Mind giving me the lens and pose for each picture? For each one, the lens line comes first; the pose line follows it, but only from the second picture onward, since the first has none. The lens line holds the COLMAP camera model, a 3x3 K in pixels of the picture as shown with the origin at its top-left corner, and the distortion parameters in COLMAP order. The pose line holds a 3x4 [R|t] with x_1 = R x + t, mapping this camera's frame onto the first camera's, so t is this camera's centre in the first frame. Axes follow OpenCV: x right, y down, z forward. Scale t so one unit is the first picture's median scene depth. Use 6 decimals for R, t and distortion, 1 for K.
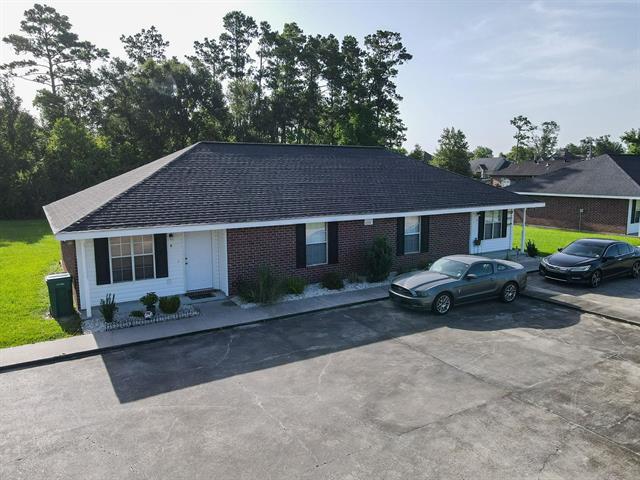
lens RADIAL K [[487.0, 0, 331.7], [0, 487.0, 239.2], [0, 0, 1]] dist [0.049189, 0.000302]
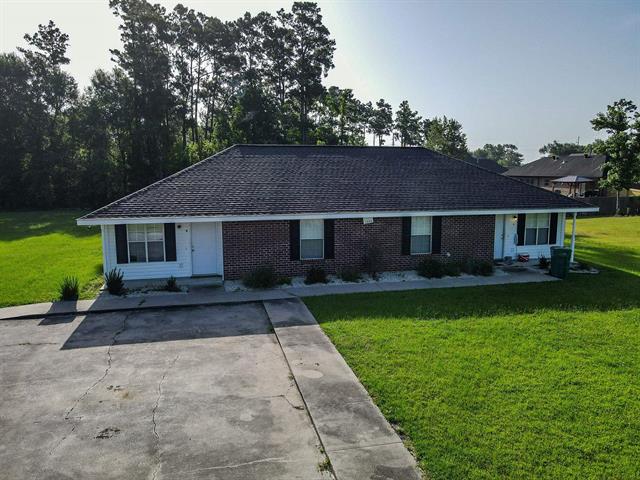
lens RADIAL K [[432.9, 0, 295.6], [0, 432.9, 238.6], [0, 0, 1]] dist [0.044466, -0.000059]
pose [[0.928571, 0.061179, -0.366077, 0.291132], [-0.051607, 0.998022, 0.035888, -0.026170], [0.367549, -0.014433, 0.929892, 0.165468]]
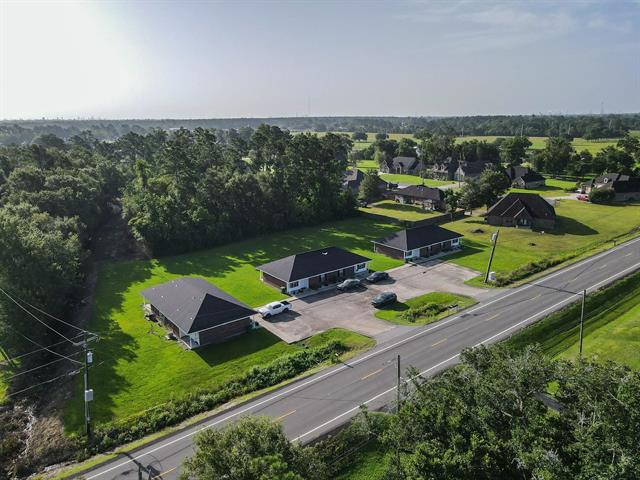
lens RADIAL K [[455.3, 0, 320.0], [0, 455.3, 240.0], [0, 0, 1]] dist [0.019015, -0.000518]
pose [[0.995960, -0.023805, 0.086581, -0.077138], [0.012722, 0.991901, 0.126374, -0.163233], [-0.088889, -0.124762, 0.988197, -0.615348]]
